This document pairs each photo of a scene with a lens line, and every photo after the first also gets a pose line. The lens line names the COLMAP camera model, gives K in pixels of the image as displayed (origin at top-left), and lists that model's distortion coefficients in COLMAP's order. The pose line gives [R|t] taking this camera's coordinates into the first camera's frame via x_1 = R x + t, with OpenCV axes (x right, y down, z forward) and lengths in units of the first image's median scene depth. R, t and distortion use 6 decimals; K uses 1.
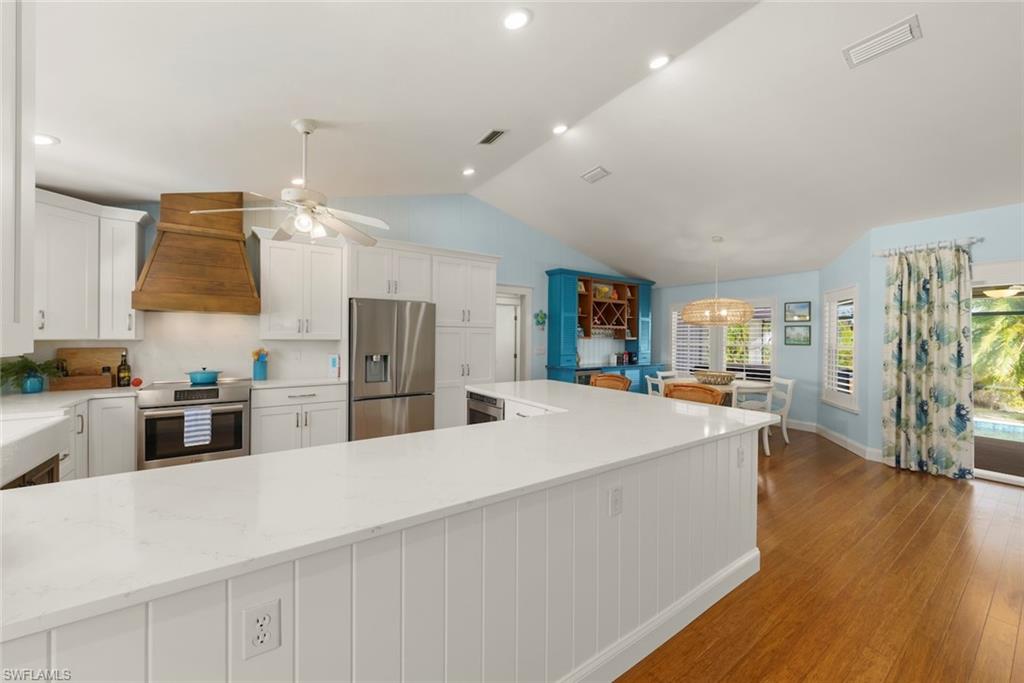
lens RADIAL K [[376.8, 0, 515.0], [0, 376.8, 340.8], [0, 0, 1]] dist [-0.000660, 0.000160]
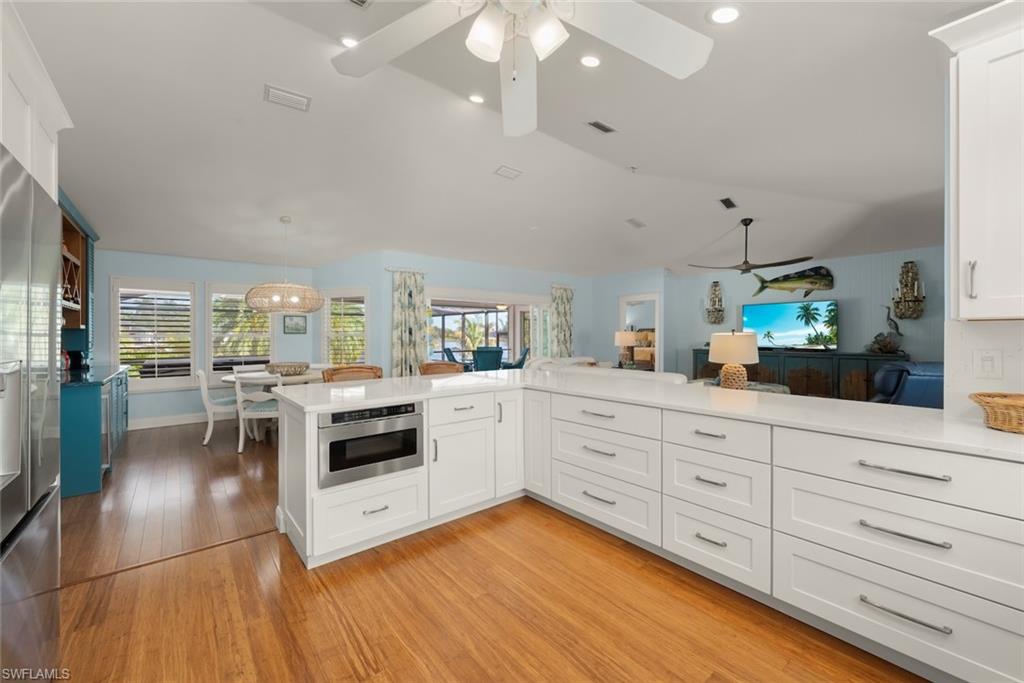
lens RADIAL K [[402.0, 0, 512.4], [0, 402.0, 336.8], [0, 0, 1]] dist [-0.000209, -0.000030]
pose [[-0.088190, -0.014541, 0.995998, -0.666797], [0.014539, 0.999768, 0.015884, 0.015137], [-0.995998, 0.015882, -0.087958, 0.707860]]
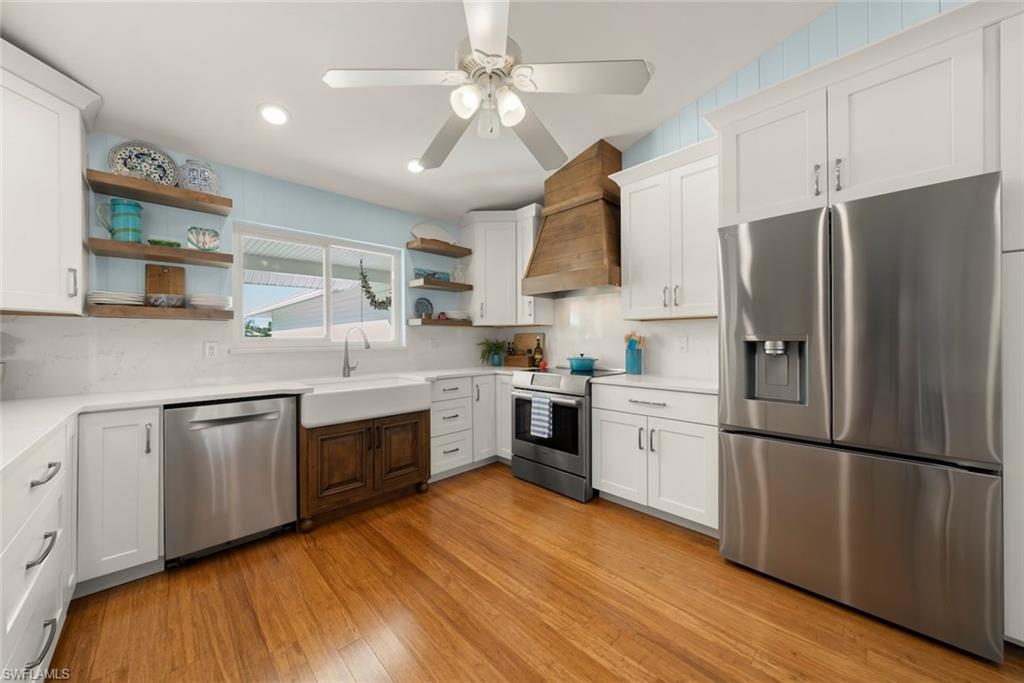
lens RADIAL K [[362.6, 0, 513.6], [0, 362.6, 336.7], [0, 0, 1]] dist [0.000546, 0.000018]
pose [[0.169505, -0.017411, -0.985375, 0.006297], [-0.002526, 0.999833, -0.018101, 0.043290], [0.985526, 0.005557, 0.169433, 0.639050]]
